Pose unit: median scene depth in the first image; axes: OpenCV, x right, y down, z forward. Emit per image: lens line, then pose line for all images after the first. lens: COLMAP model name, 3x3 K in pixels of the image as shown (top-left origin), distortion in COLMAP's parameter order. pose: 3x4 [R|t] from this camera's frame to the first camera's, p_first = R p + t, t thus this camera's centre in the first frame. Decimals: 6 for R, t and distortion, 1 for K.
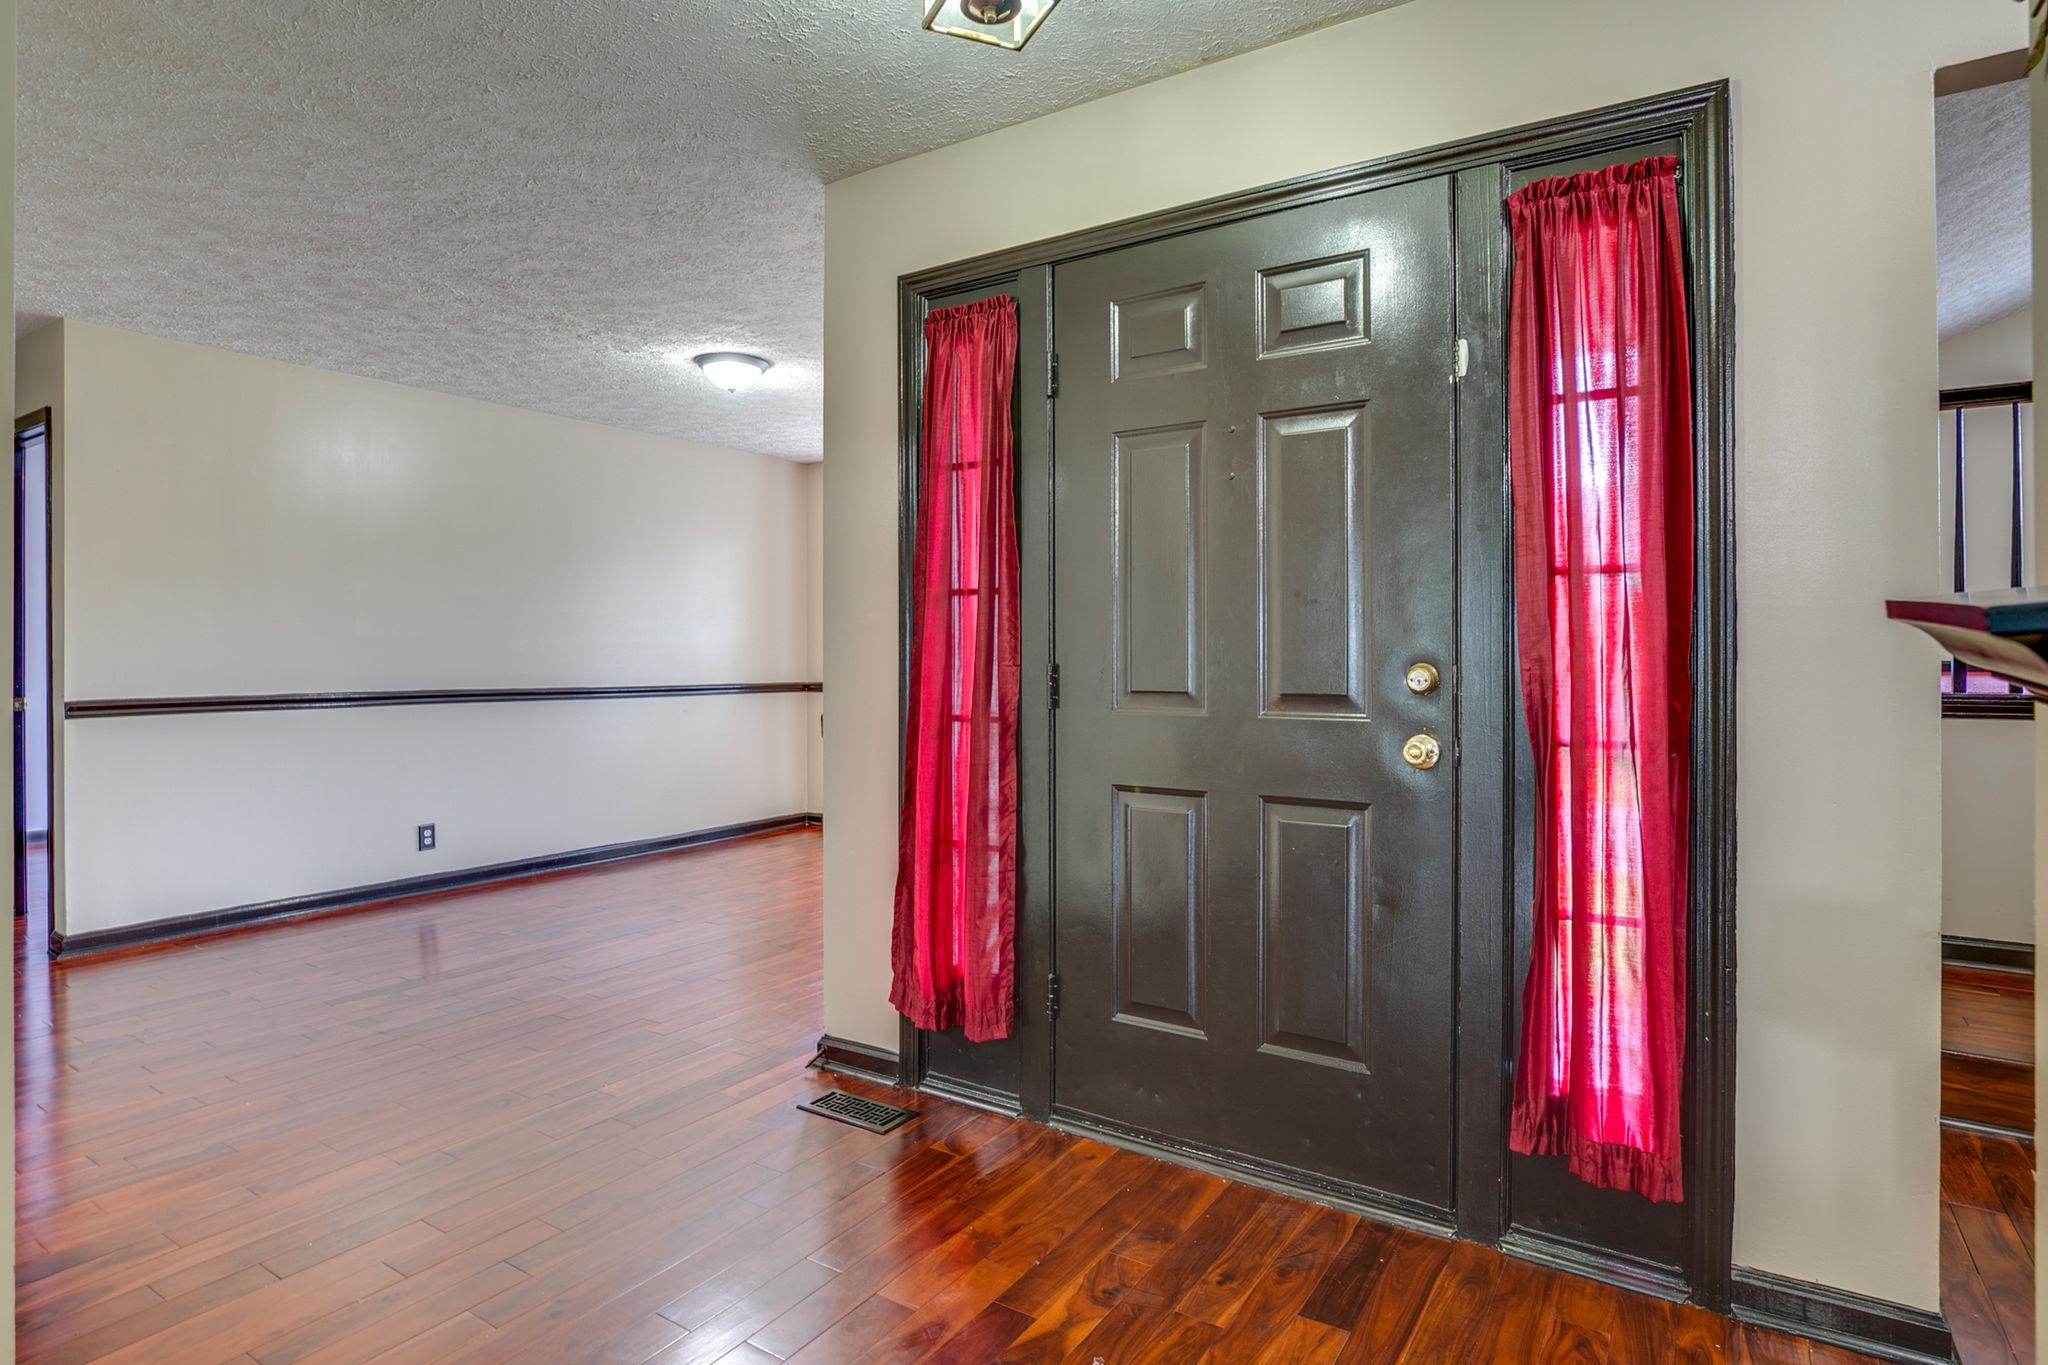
lens RADIAL K [[1104.9, 0, 1003.7], [0, 1104.9, 655.2], [0, 0, 1]] dist [0.000560, 0.001578]
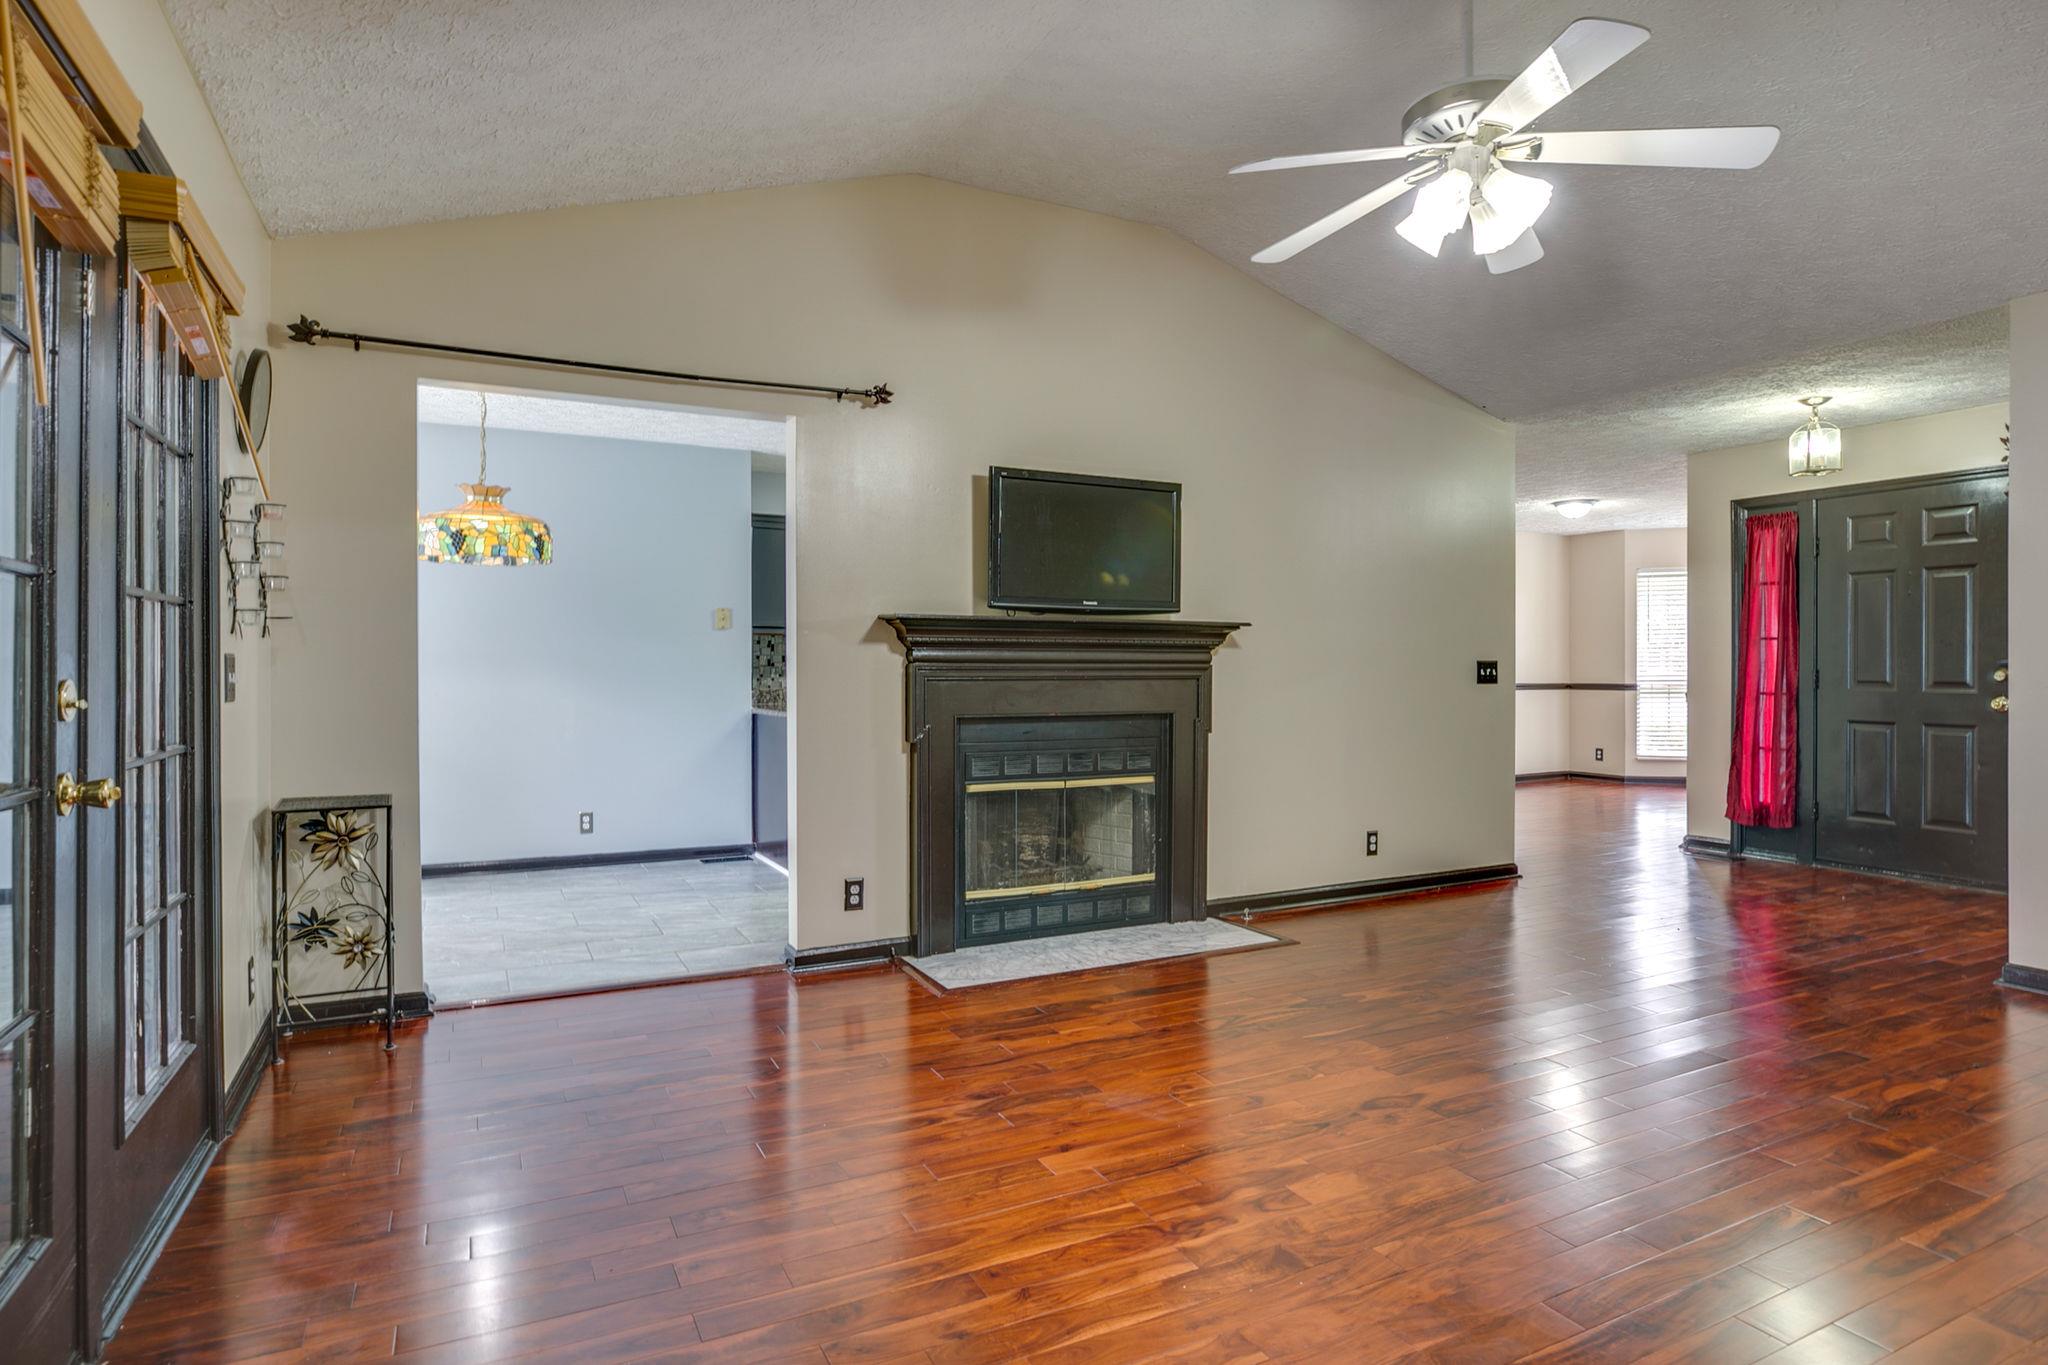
lens RADIAL K [[1104.9, 0, 1066.1], [0, 1104.9, 681.5], [0, 0, 1]] dist [0.000560, 0.001578]
pose [[0.892002, 0.003962, -0.452014, -0.194183], [0.003433, 0.999873, 0.015538, -0.005643], [0.452018, -0.015412, 0.891876, -1.121350]]
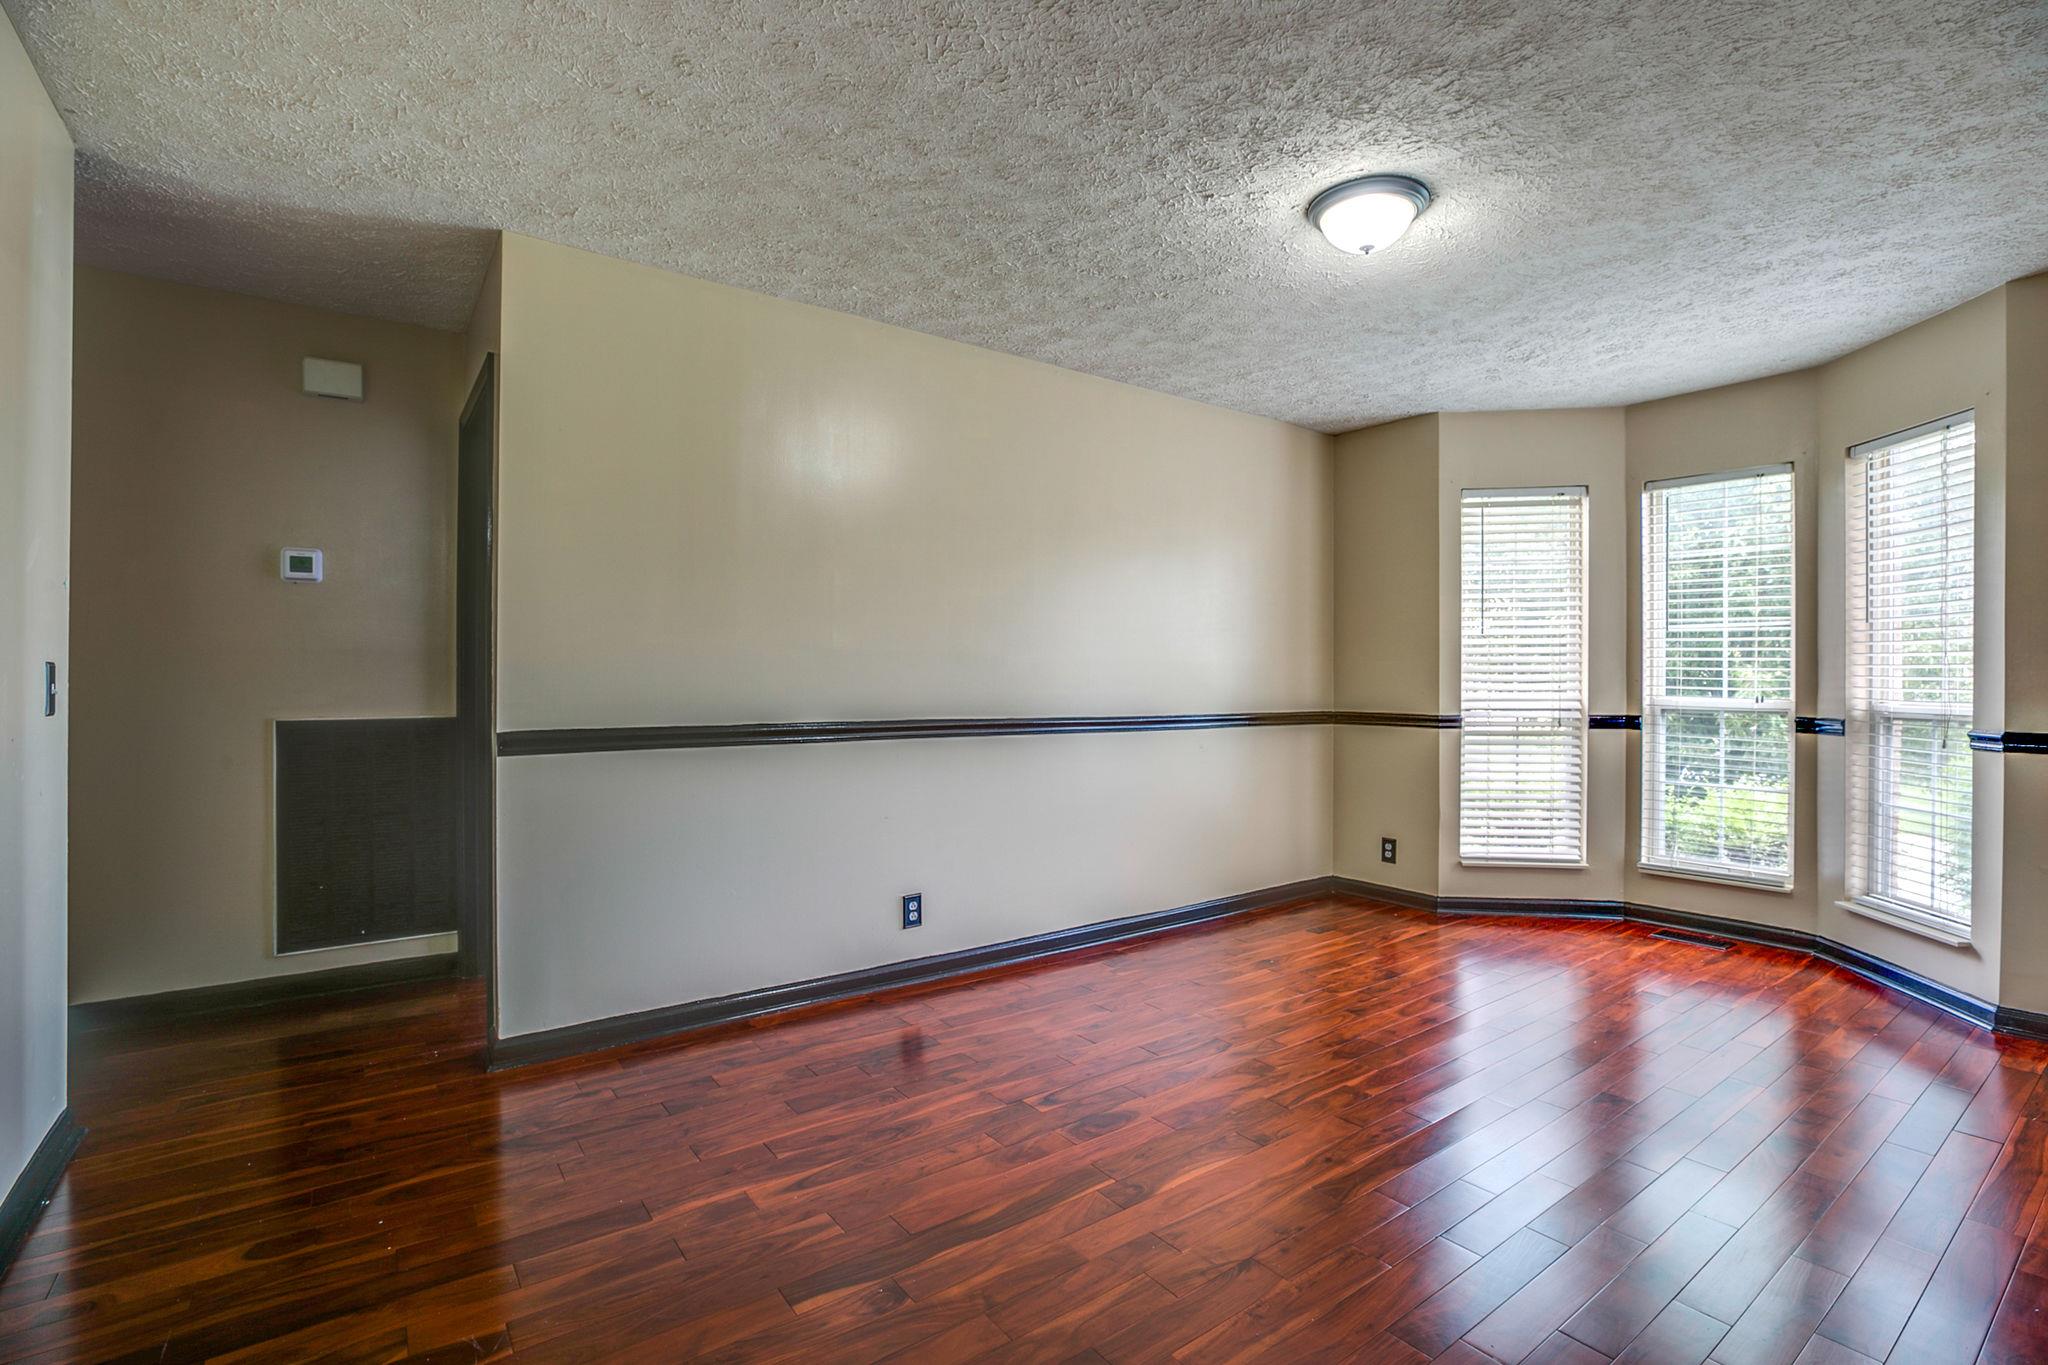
lens RADIAL K [[925.6, 0, 1009.2], [0, 925.6, 677.4], [0, 0, 1]] dist [-0.027596, 0.000438]
pose [[0.942301, 0.003042, -0.334754, -0.308291], [-0.004021, 0.999989, -0.002231, 0.003860], [0.334743, 0.003449, 0.942303, 0.526518]]
